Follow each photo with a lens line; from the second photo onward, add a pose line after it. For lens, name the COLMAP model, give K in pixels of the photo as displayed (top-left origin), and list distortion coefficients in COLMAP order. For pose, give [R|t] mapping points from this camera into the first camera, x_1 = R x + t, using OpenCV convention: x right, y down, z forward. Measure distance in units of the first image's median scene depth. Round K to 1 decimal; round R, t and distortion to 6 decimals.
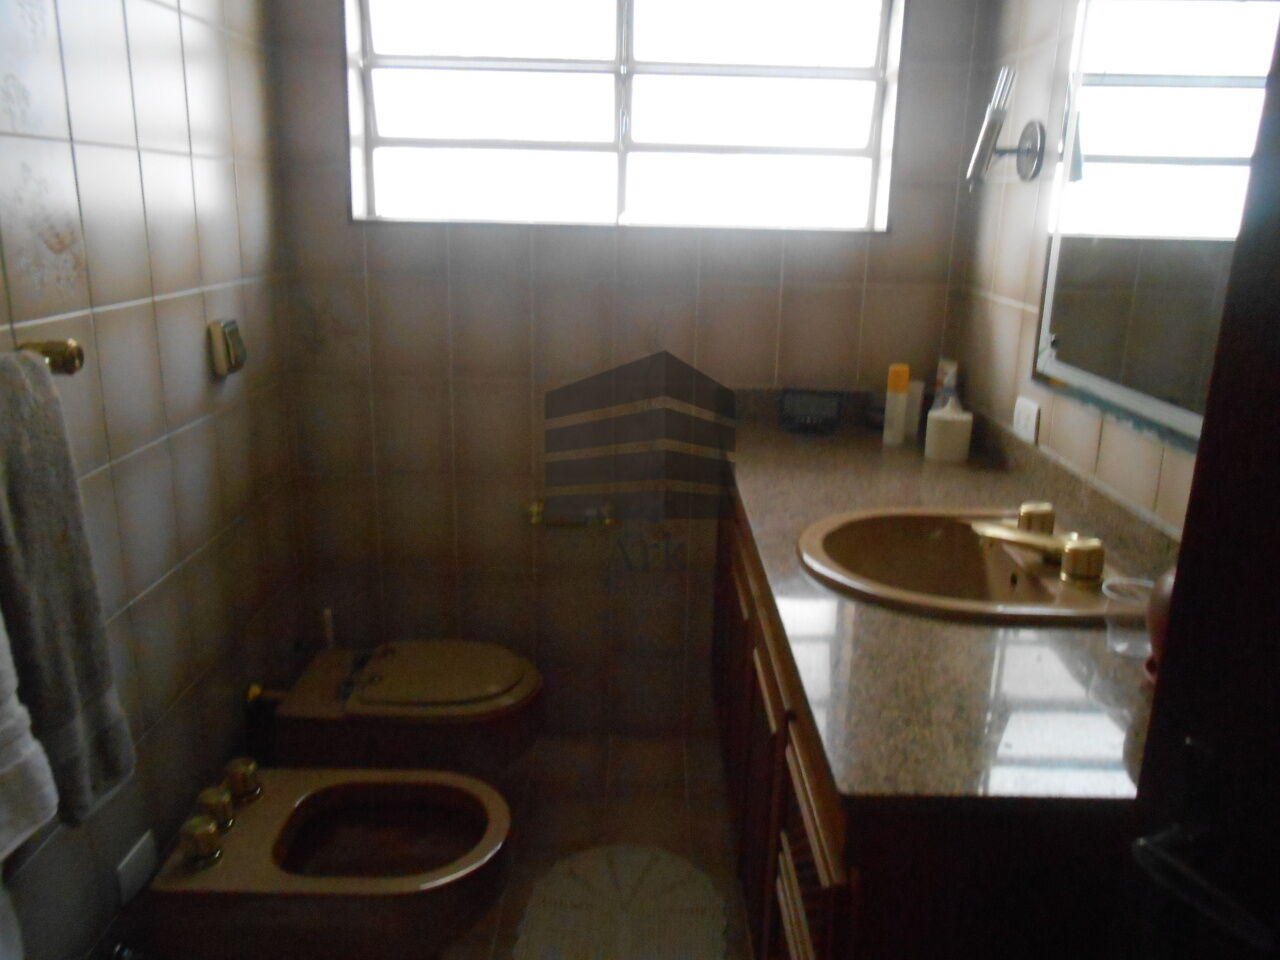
lens RADIAL K [[986.4, 0, 622.5], [0, 986.4, 481.0], [0, 0, 1]] dist [-0.066212, 0.065445]
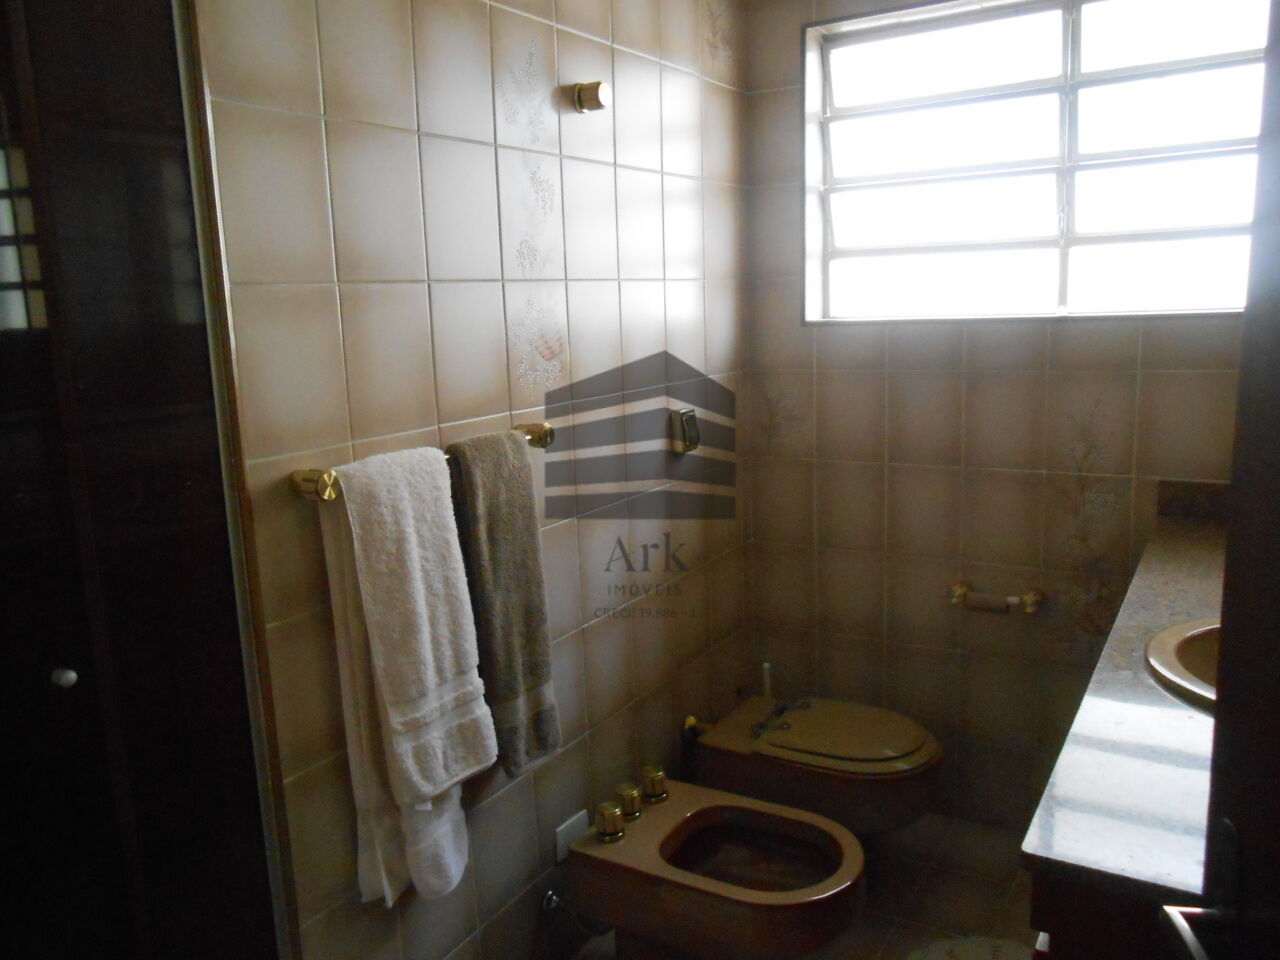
lens RADIAL K [[986.4, 0, 622.5], [0, 986.4, 481.0], [0, 0, 1]] dist [-0.066212, 0.065445]
pose [[0.845370, 0.039165, -0.532743, 0.227159], [-0.086415, 0.994199, -0.064036, 0.014106], [0.527145, 0.100171, 0.843851, -0.095198]]
